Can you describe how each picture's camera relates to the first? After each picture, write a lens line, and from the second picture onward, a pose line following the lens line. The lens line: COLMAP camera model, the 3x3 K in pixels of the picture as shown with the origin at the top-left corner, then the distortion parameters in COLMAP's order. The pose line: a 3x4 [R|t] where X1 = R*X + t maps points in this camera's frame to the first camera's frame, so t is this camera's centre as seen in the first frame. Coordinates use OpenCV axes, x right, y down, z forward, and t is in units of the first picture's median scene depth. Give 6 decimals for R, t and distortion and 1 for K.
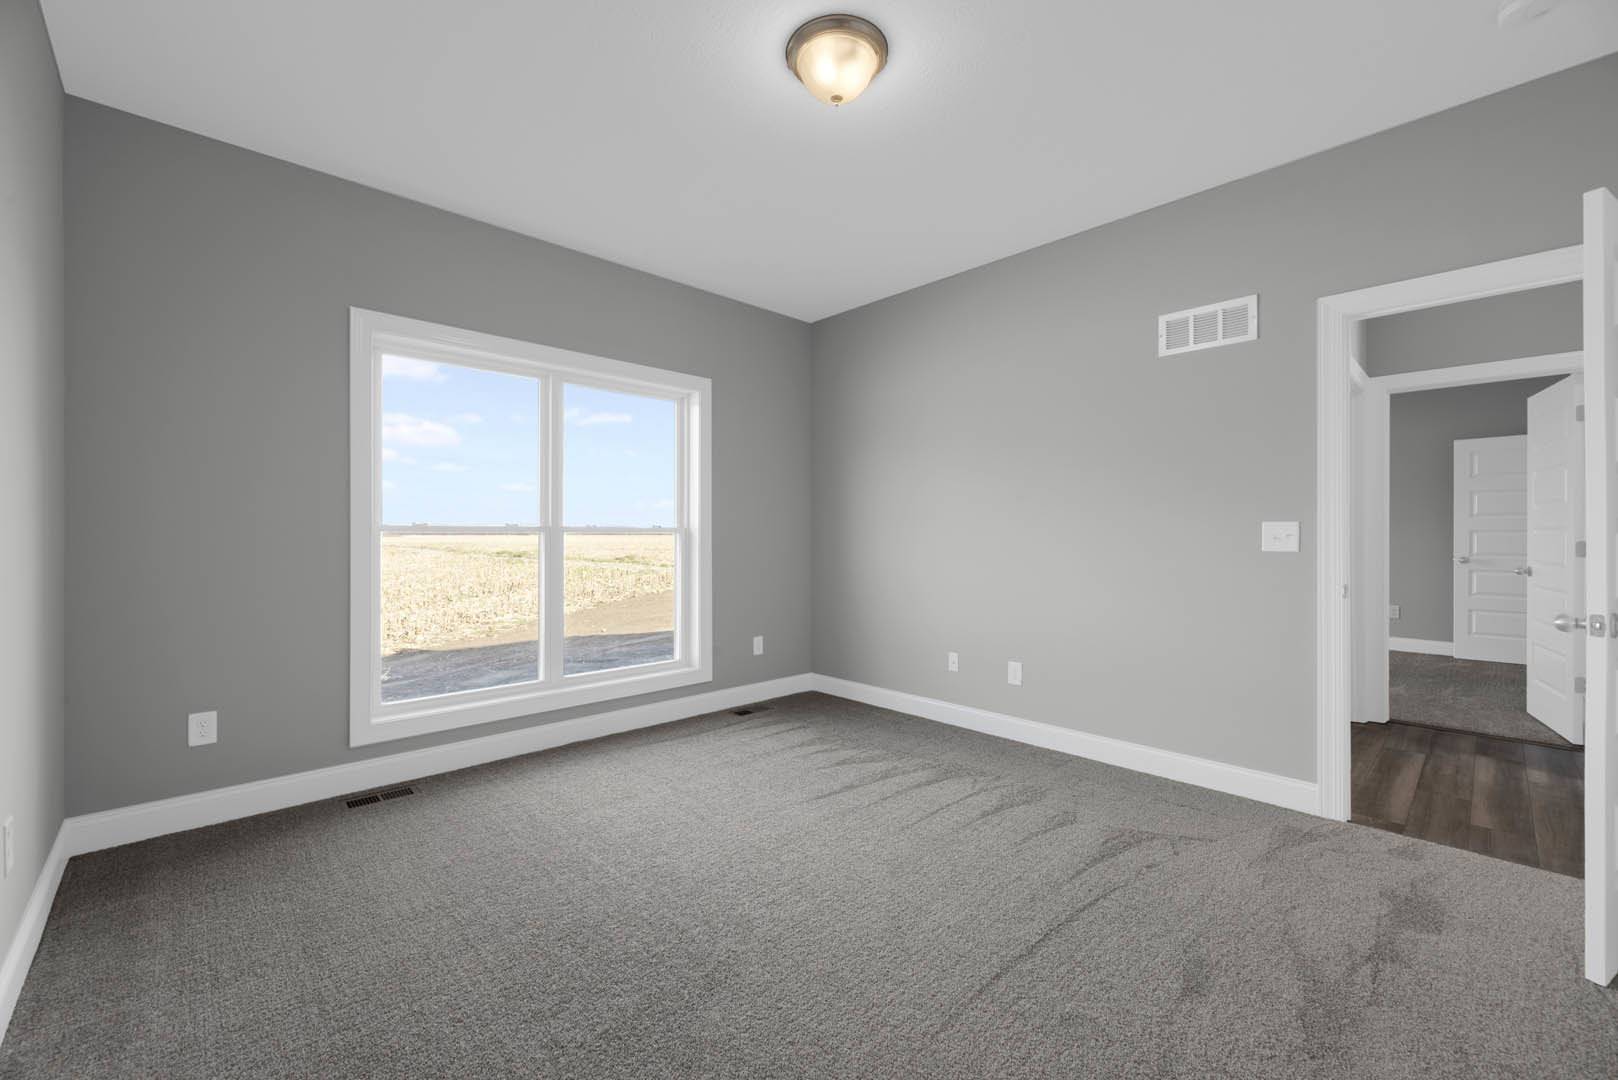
lens RADIAL K [[654.9, 0, 824.2], [0, 654.9, 535.0], [0, 0, 1]] dist [-0.002234, -0.001362]
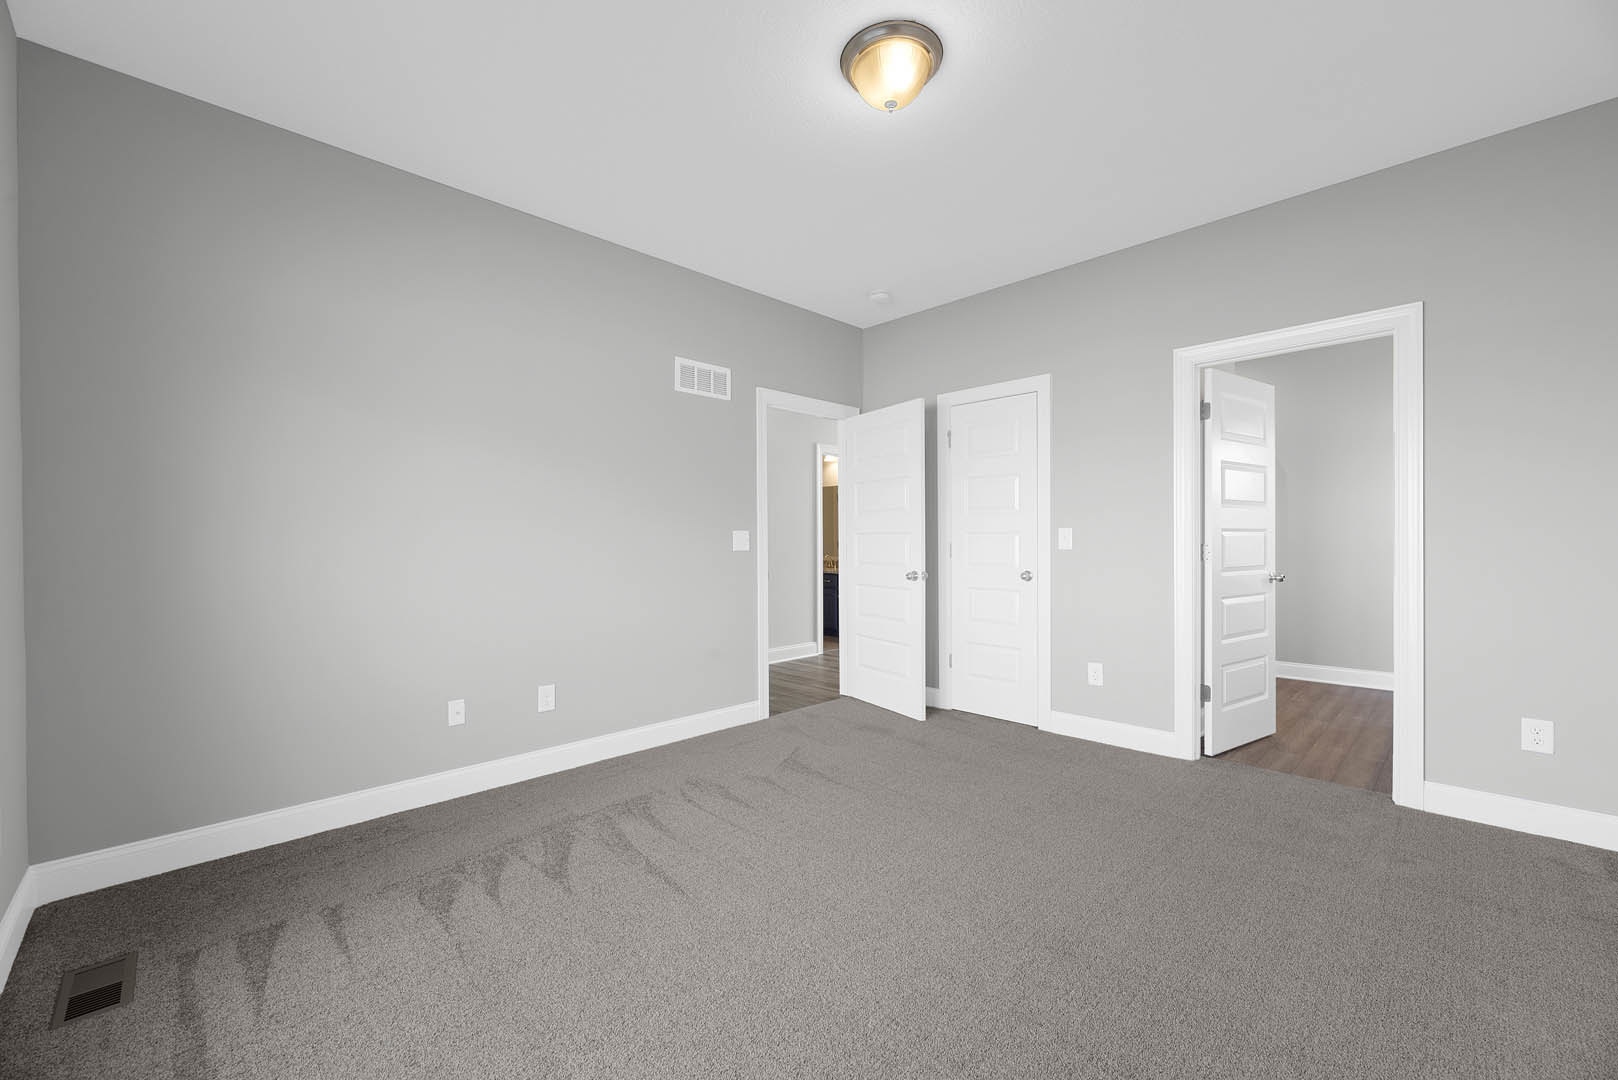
lens RADIAL K [[654.9, 0, 803.1], [0, 654.9, 539.2], [0, 0, 1]] dist [-0.002234, -0.001362]
pose [[-0.011032, -0.001032, 0.999939, -0.707949], [0.000132, 0.999999, 0.001034, -0.002295], [-0.999939, 0.000143, -0.011032, 0.805968]]
